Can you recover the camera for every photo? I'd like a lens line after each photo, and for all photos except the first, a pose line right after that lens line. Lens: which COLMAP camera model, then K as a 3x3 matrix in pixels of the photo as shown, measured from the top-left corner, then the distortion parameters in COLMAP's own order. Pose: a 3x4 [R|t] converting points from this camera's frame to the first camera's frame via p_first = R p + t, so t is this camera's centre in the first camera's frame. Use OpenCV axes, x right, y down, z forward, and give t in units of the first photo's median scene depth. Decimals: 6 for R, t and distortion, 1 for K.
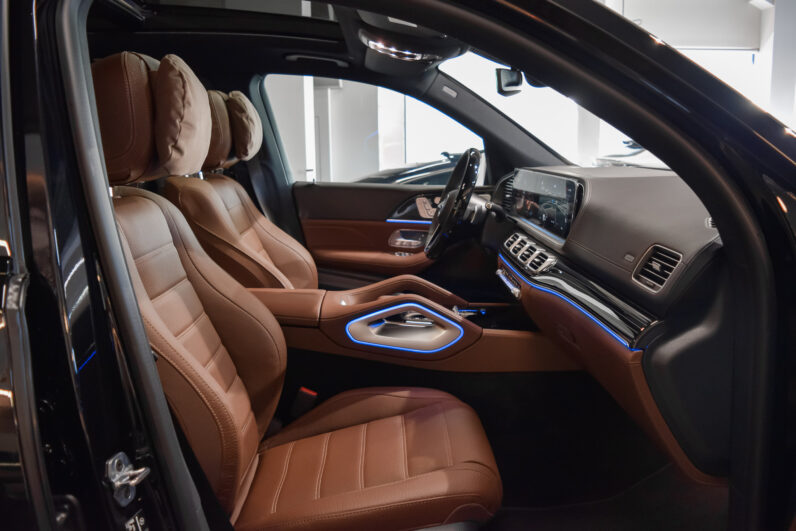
lens RADIAL K [[621.0, 0, 398.0], [0, 621.0, 265.5], [0, 0, 1]] dist [-0.089007, 0.015878]
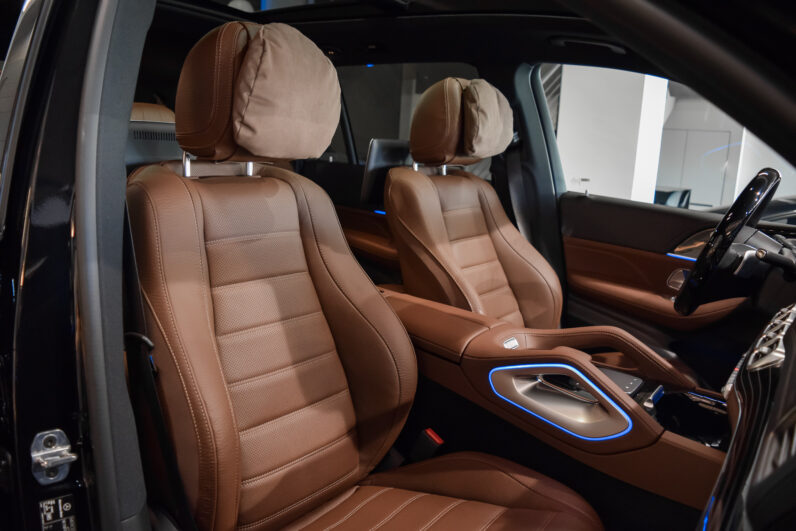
lens RADIAL K [[621.0, 0, 398.0], [0, 621.0, 265.5], [0, 0, 1]] dist [-0.089007, 0.015878]
pose [[0.785148, 0.174629, -0.594178, 0.267310], [-0.183142, 0.981981, 0.046599, -0.049766], [0.591610, 0.072232, 0.802982, 0.292079]]
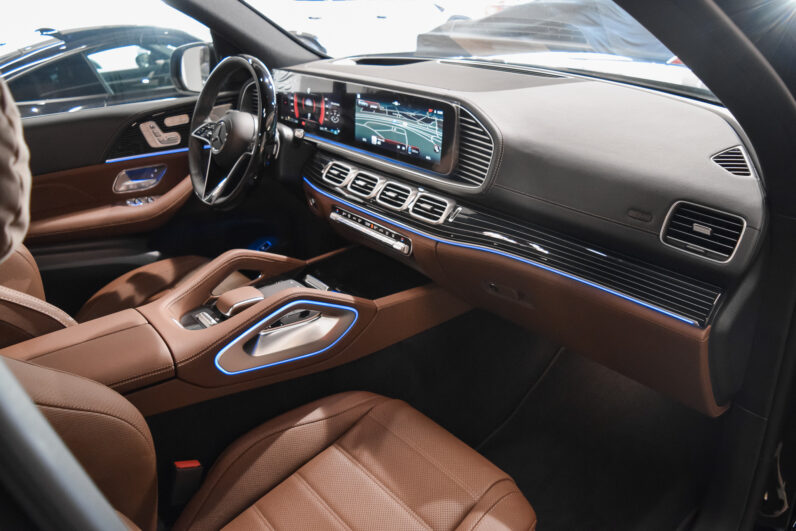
lens RADIAL K [[606.0, 0, 398.0], [0, 606.0, 265.5], [0, 0, 1]] dist [-0.094743, 0.000947]
pose [[0.773652, -0.280523, 0.568127, -0.276581], [0.137331, 0.949577, 0.281859, -0.161367], [-0.618549, -0.140040, 0.773167, 0.371525]]
